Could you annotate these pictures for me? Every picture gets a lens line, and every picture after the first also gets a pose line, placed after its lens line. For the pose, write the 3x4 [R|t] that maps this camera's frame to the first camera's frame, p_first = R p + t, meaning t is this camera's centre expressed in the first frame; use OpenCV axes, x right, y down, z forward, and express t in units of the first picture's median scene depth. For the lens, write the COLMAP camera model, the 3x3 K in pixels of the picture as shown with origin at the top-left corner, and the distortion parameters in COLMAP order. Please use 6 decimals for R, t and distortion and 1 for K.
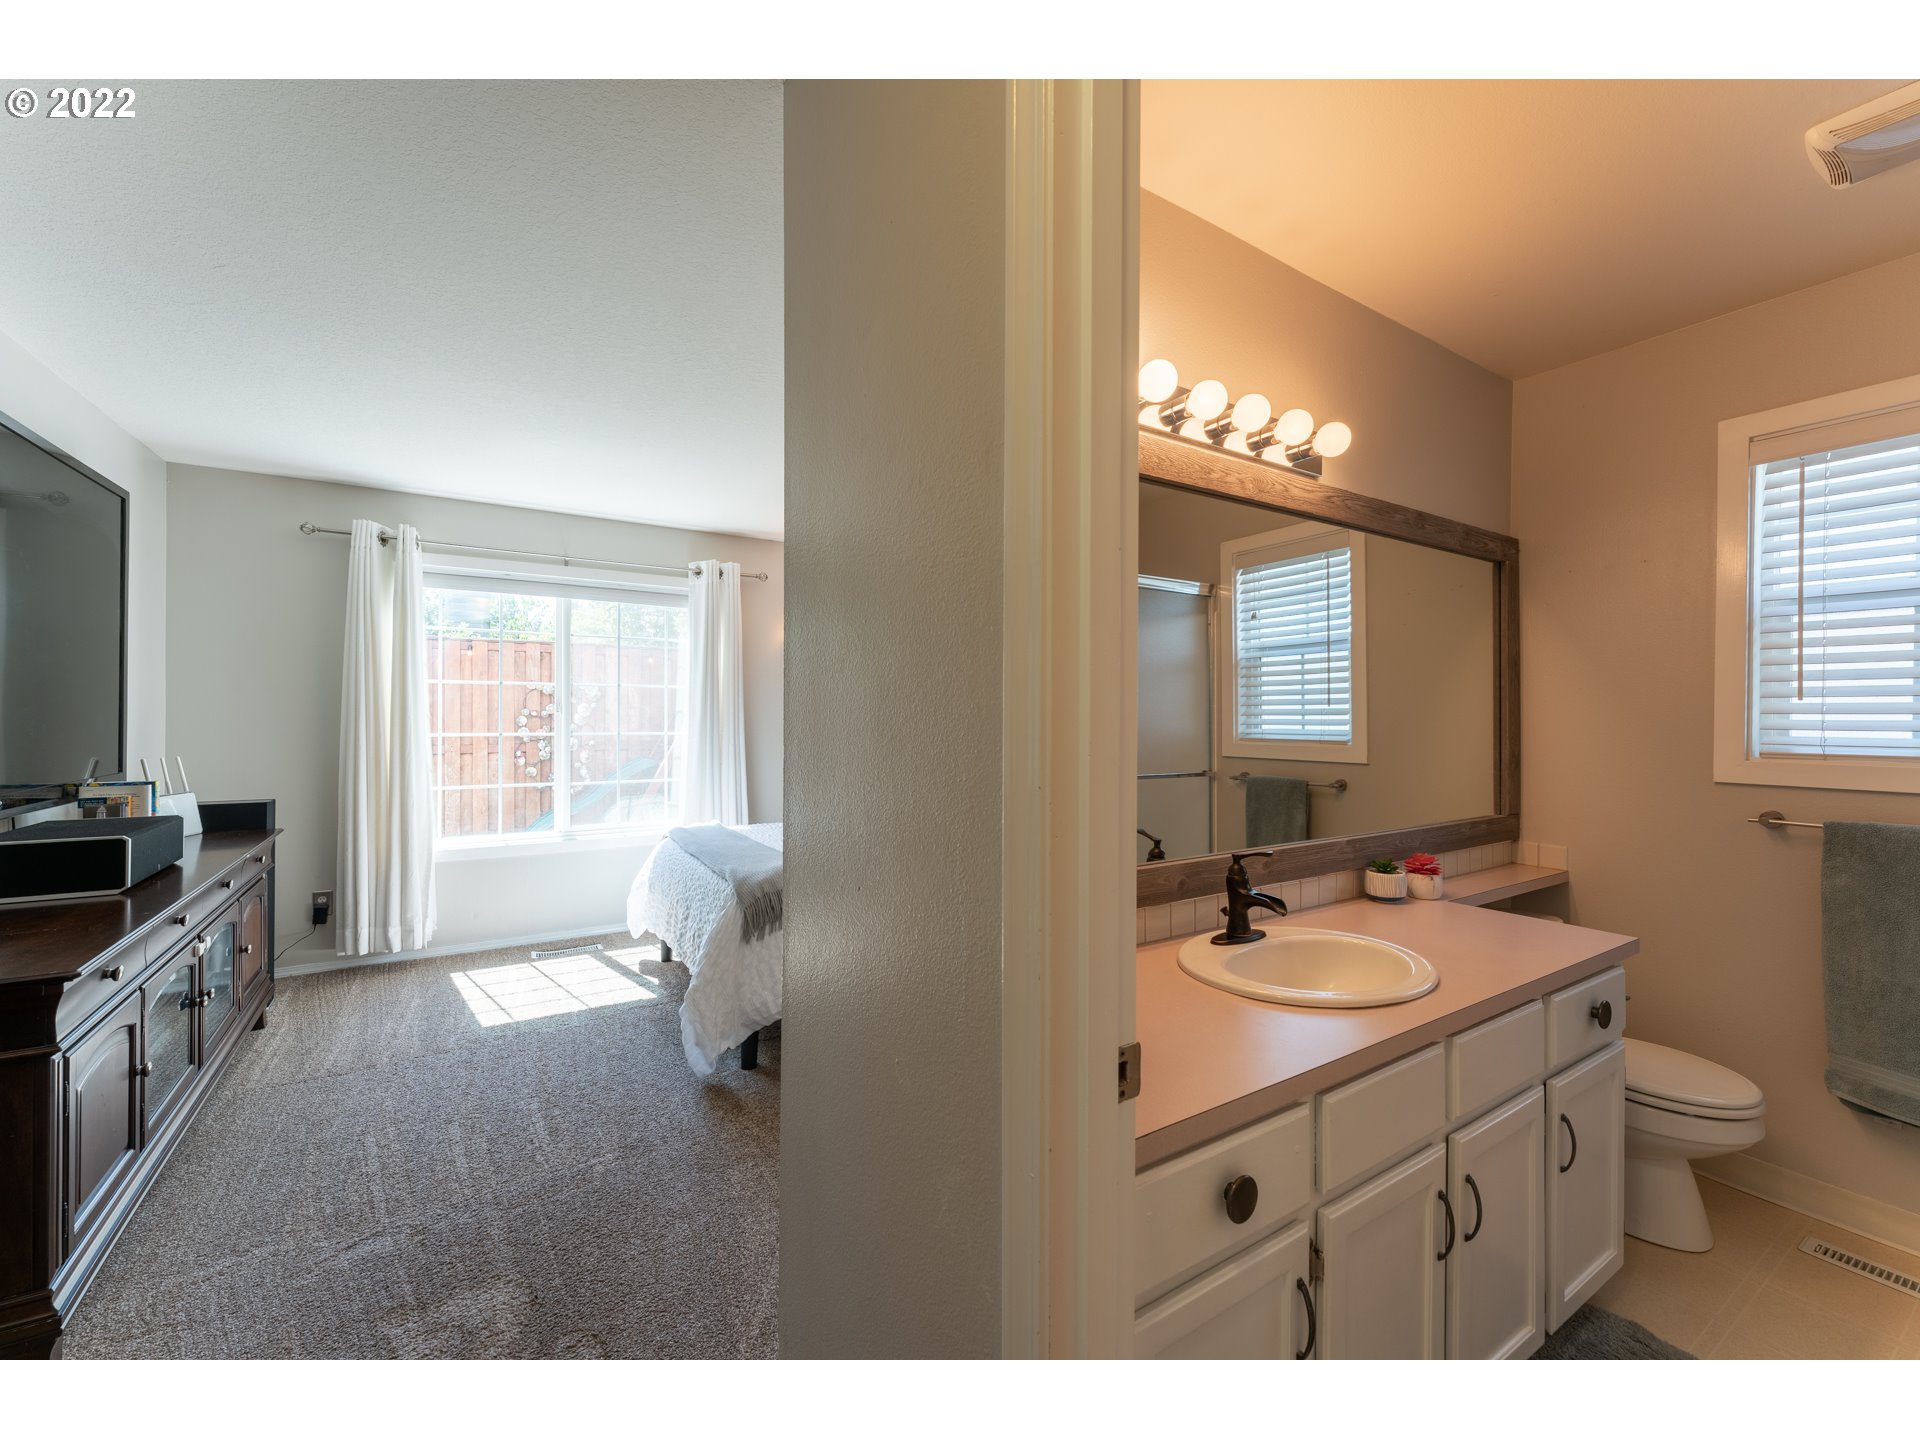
lens RADIAL K [[767.6, 0, 953.4], [0, 767.6, 717.4], [0, 0, 1]] dist [0.001152, -0.000052]
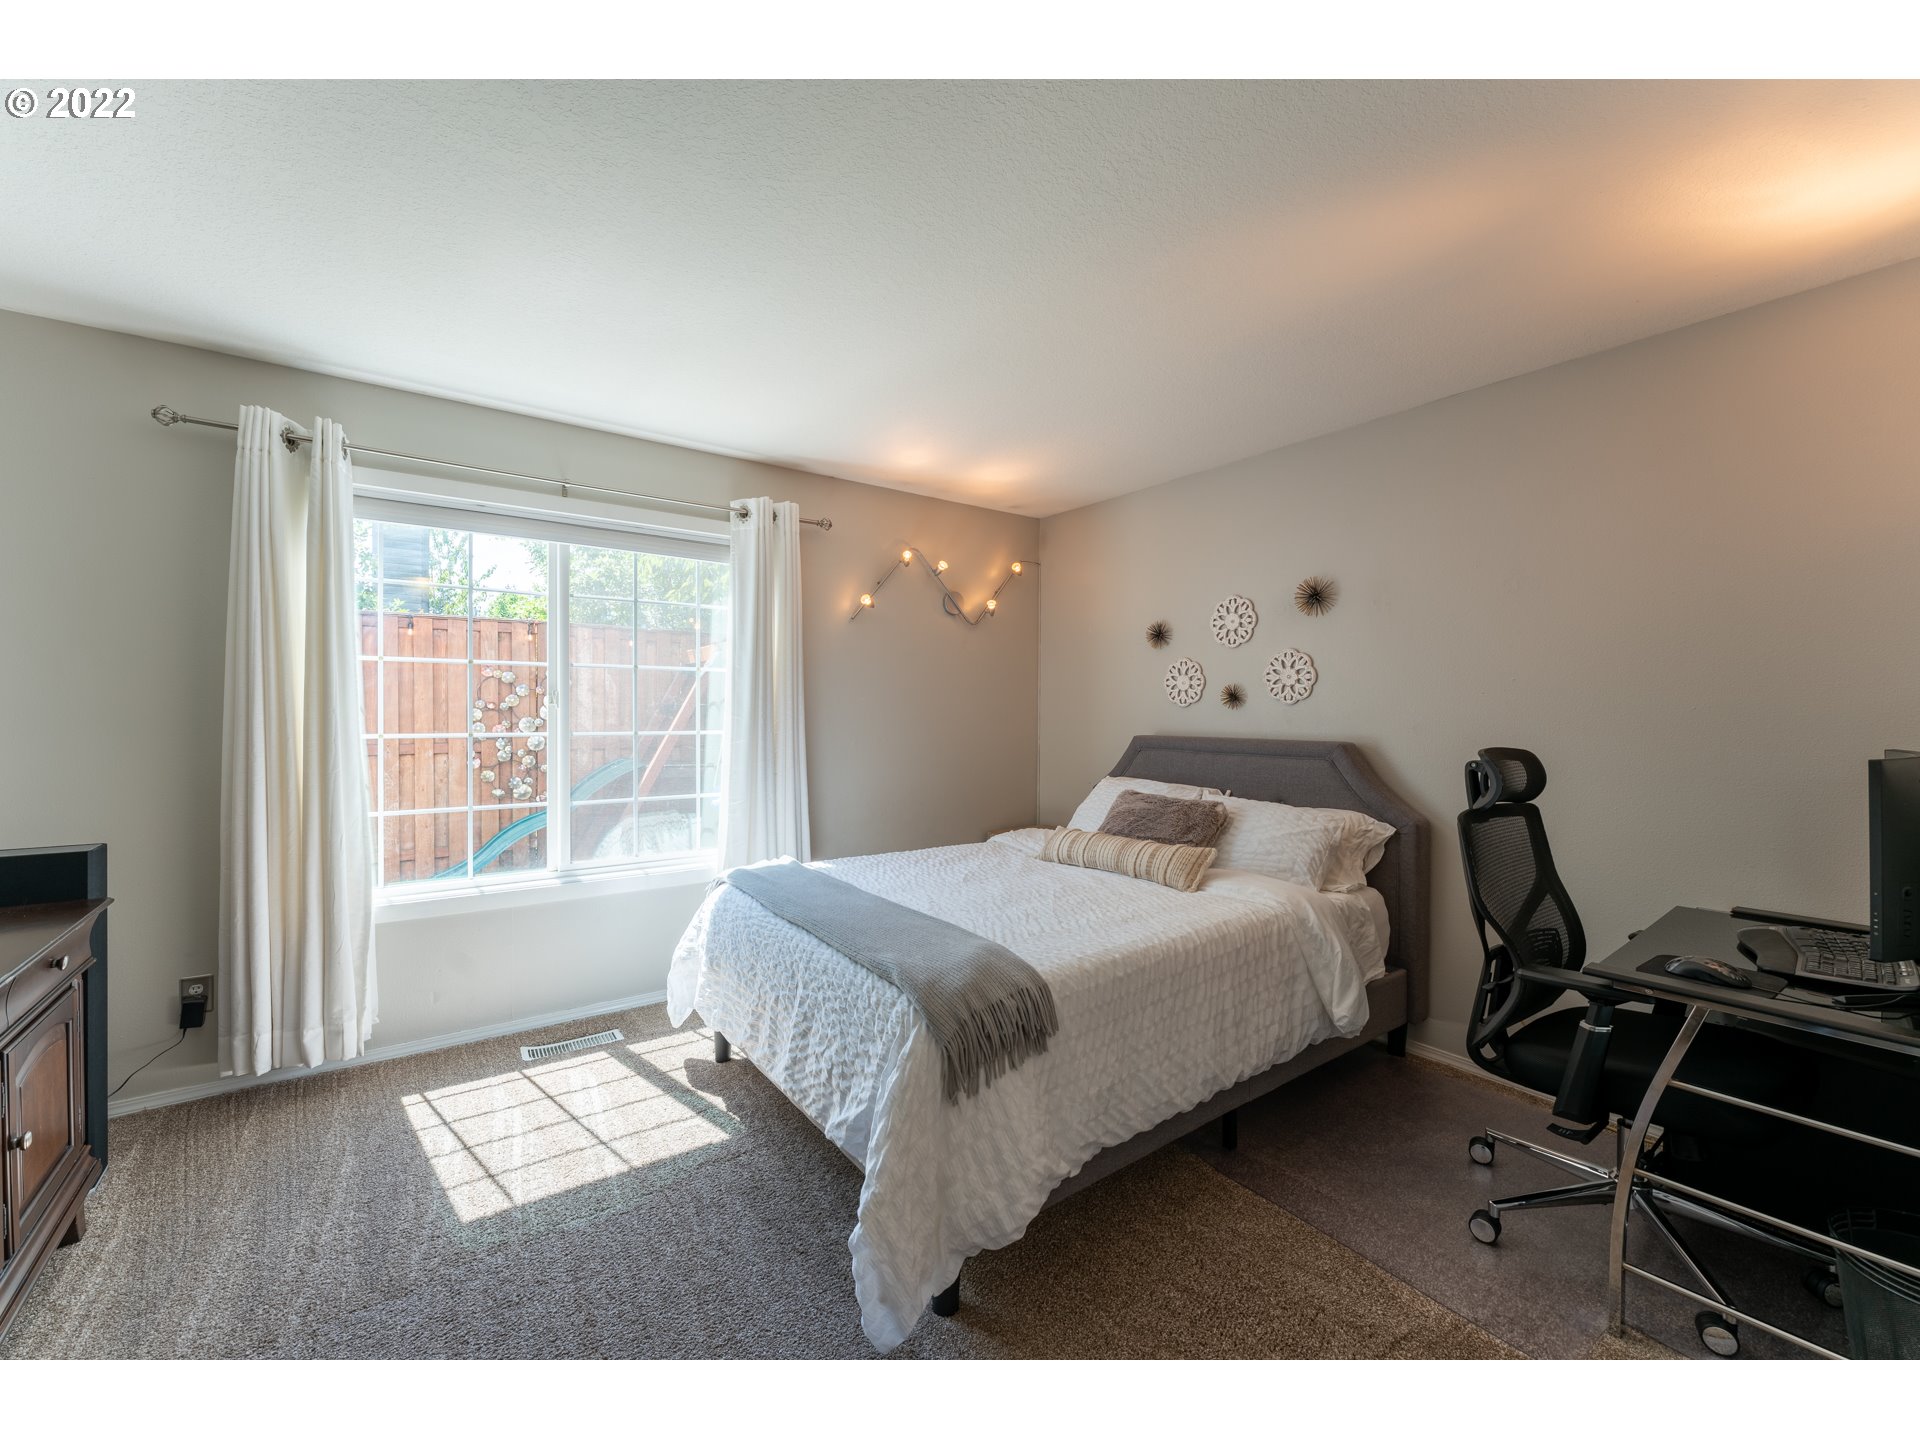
lens RADIAL K [[767.6, 0, 953.4], [0, 767.6, 717.4], [0, 0, 1]] dist [0.001152, -0.000052]
pose [[0.997961, -0.000220, 0.063827, -0.169197], [-0.000367, 0.999958, 0.009188, -0.000799], [-0.063827, -0.009193, 0.997919, 0.237124]]
